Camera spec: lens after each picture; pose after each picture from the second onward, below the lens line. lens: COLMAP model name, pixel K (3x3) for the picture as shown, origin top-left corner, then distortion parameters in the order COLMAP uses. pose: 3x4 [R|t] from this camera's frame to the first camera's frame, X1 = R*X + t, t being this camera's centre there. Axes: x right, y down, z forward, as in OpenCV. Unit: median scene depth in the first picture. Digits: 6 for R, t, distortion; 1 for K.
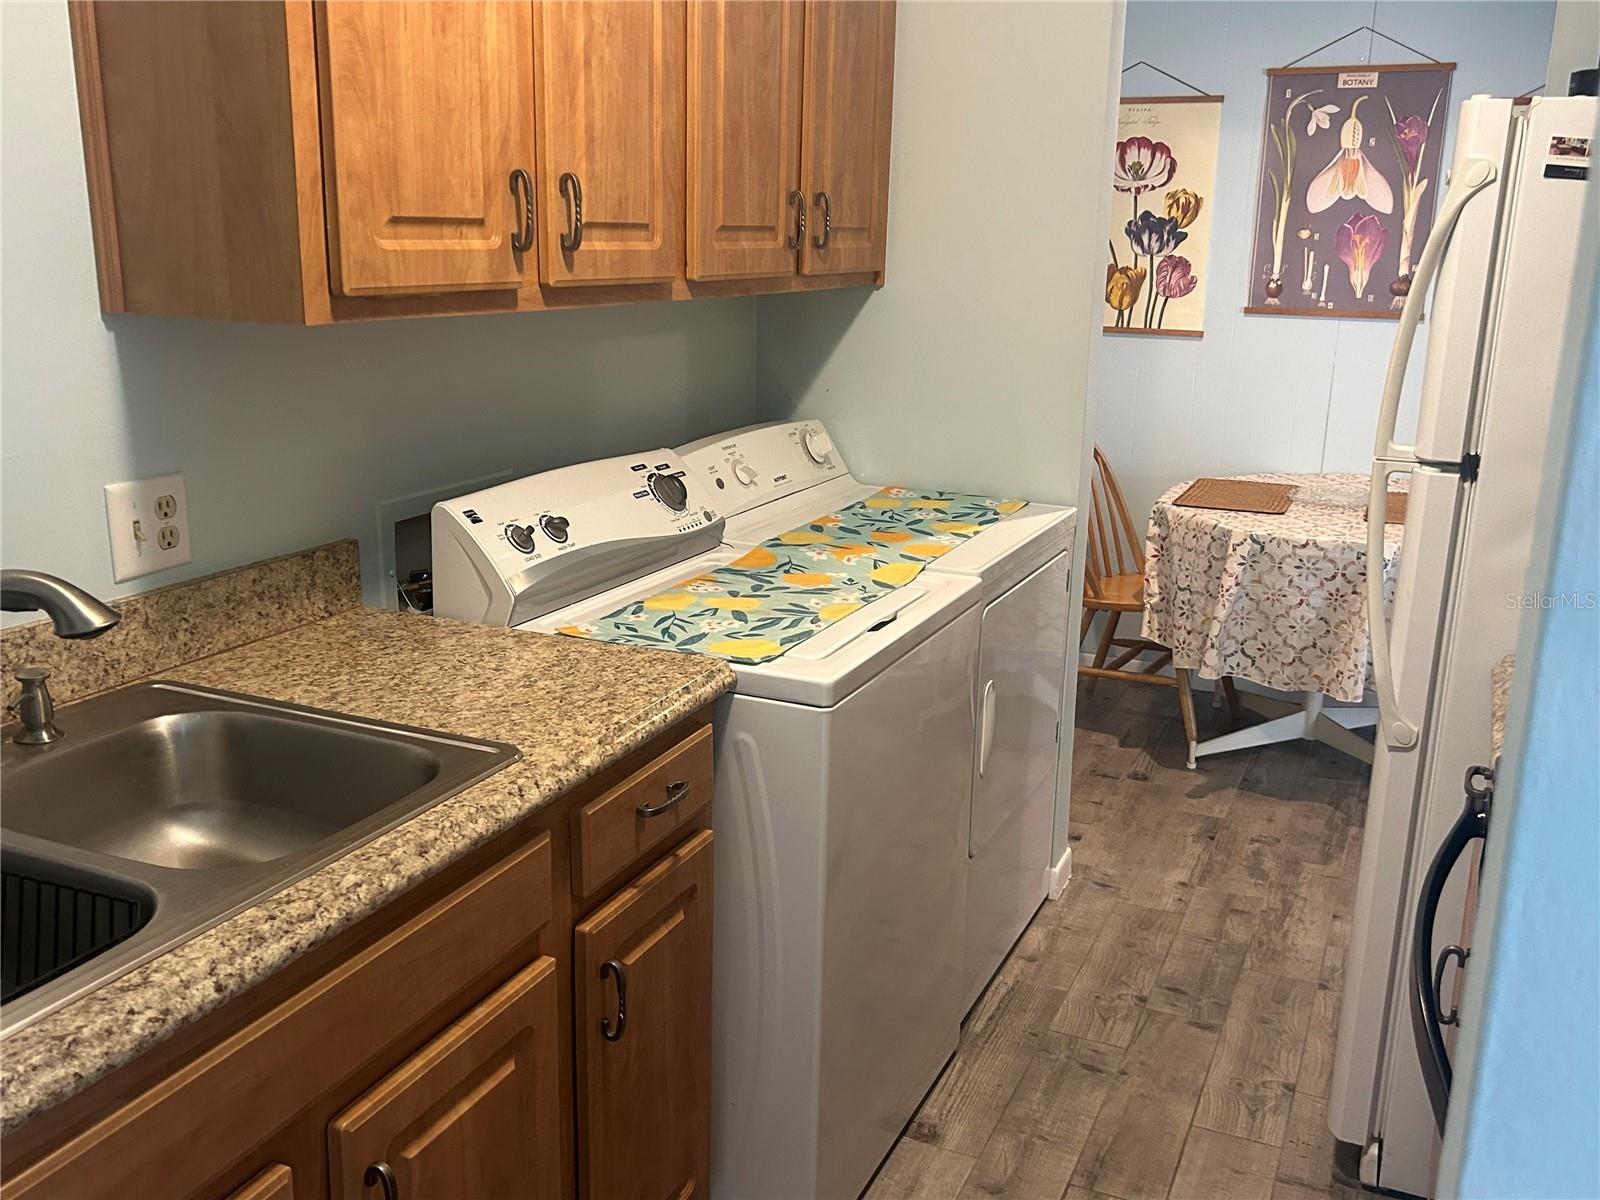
lens RADIAL K [[1487.0, 0, 797.8], [0, 1487.0, 619.0], [0, 0, 1]] dist [0.040717, -0.003139]
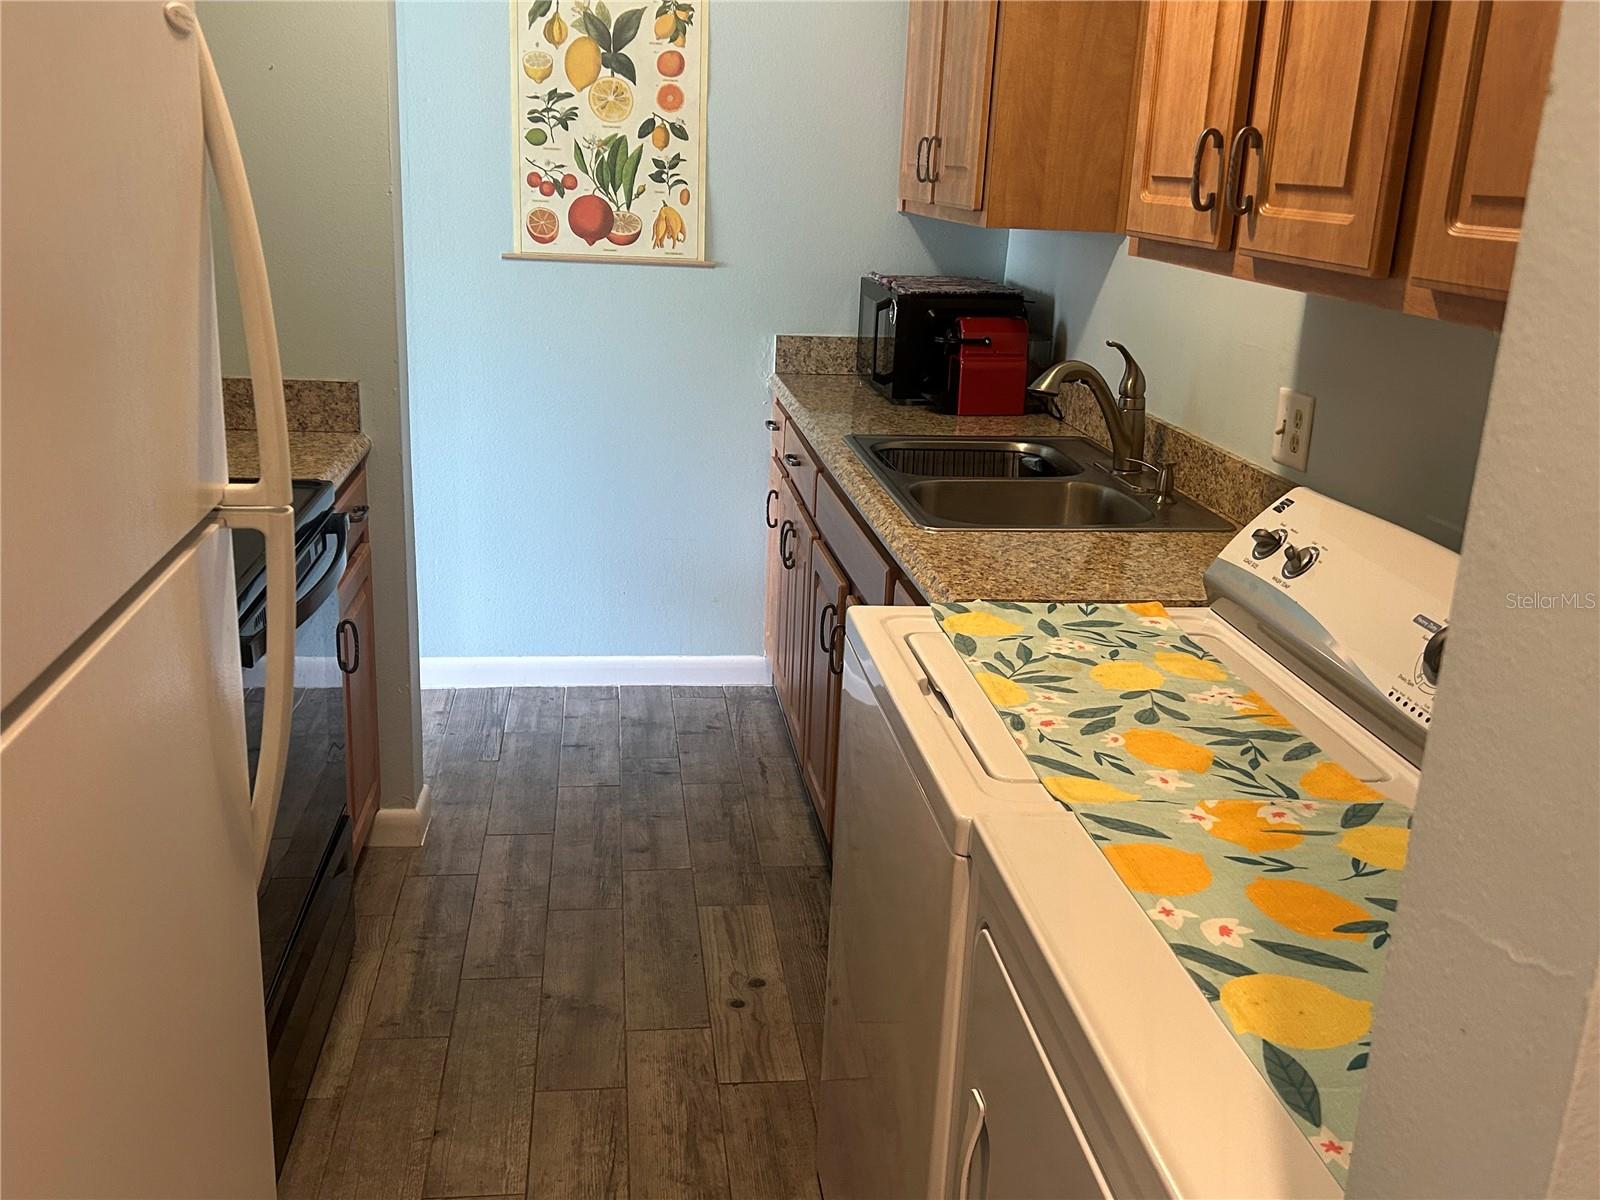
lens RADIAL K [[1489.4, 0, 795.5], [0, 1489.4, 603.5], [0, 0, 1]] dist [-0.097296, 0.147673]
pose [[-0.852467, 0.089924, -0.514989, 0.643664], [-0.195919, 0.858349, 0.474186, -0.487620], [0.484681, 0.505124, -0.714096, 1.913415]]
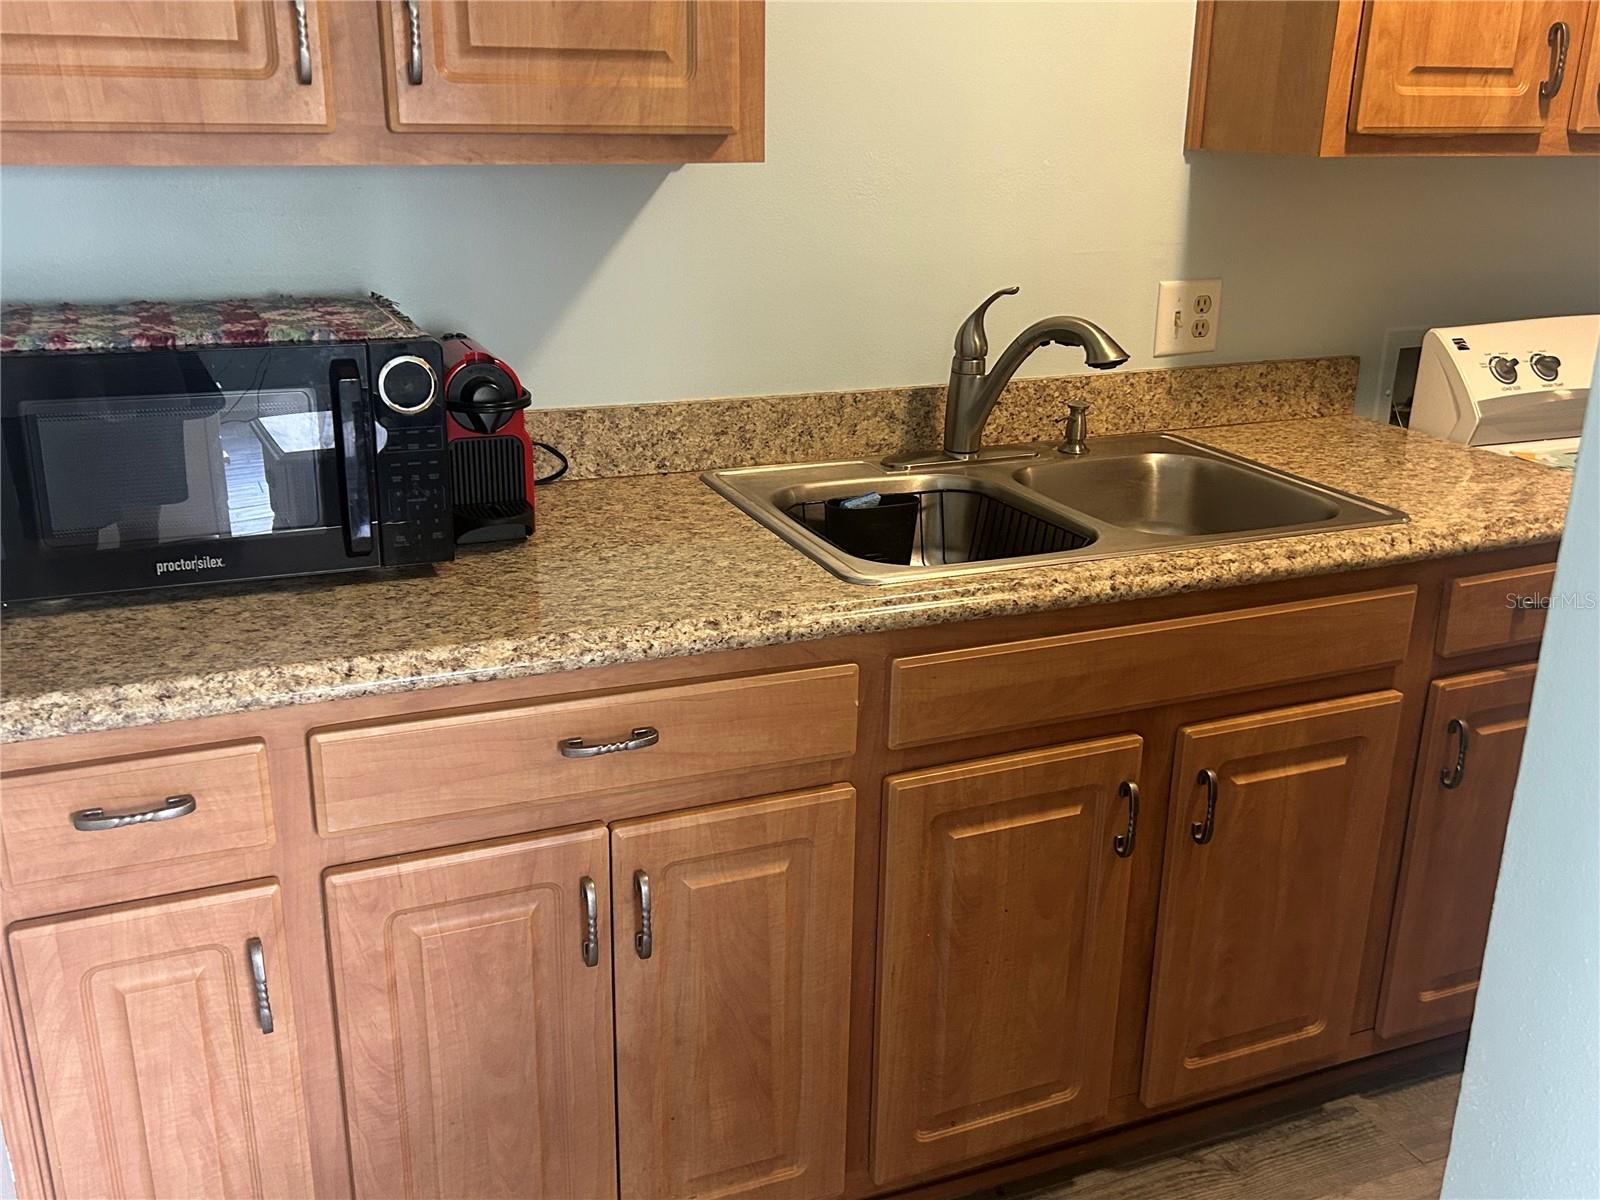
lens RADIAL K [[1489.4, 0, 795.5], [0, 1489.4, 603.5], [0, 0, 1]] dist [-0.097296, 0.147673]
pose [[0.738058, 0.207546, -0.642024, 0.196756], [-0.163983, 0.978163, 0.127698, 0.077119], [0.654507, 0.011033, 0.755975, -0.186905]]
